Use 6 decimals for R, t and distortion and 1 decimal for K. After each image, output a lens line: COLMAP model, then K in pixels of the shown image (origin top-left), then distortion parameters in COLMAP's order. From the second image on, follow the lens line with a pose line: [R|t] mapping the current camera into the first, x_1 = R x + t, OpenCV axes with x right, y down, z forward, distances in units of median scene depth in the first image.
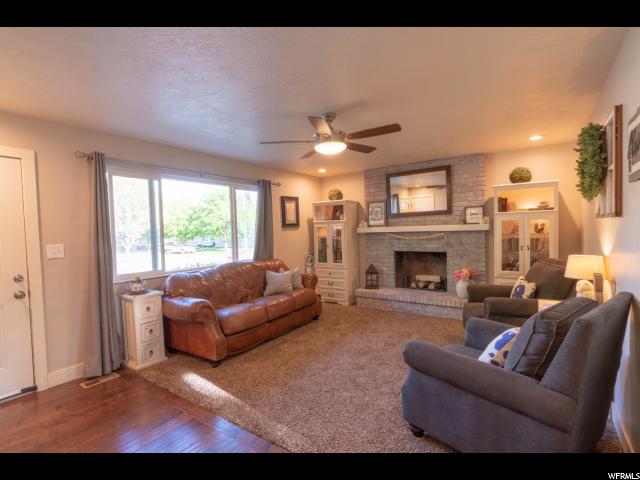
lens RADIAL K [[332.8, 0, 320.0], [0, 332.8, 241.3], [0, 0, 1]] dist [0.001113, 0.000197]
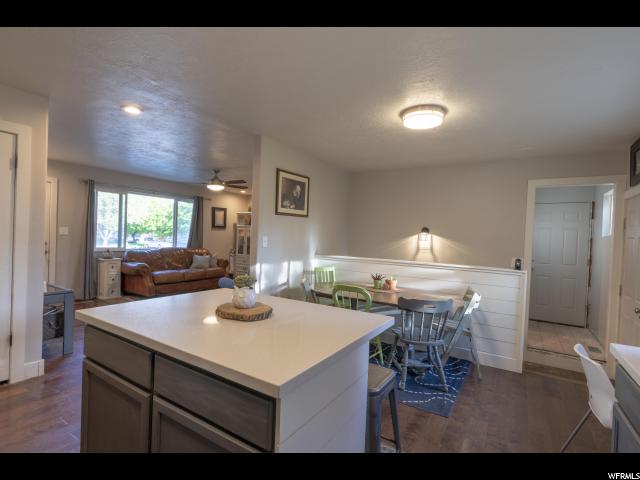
lens RADIAL K [[332.8, 0, 320.7], [0, 332.8, 240.1], [0, 0, 1]] dist [0.001113, 0.000197]
pose [[0.996686, 0.066010, 0.047529, 0.355479], [-0.064934, 0.997605, -0.023839, 0.019041], [-0.048989, 0.020674, 0.998585, -0.596041]]
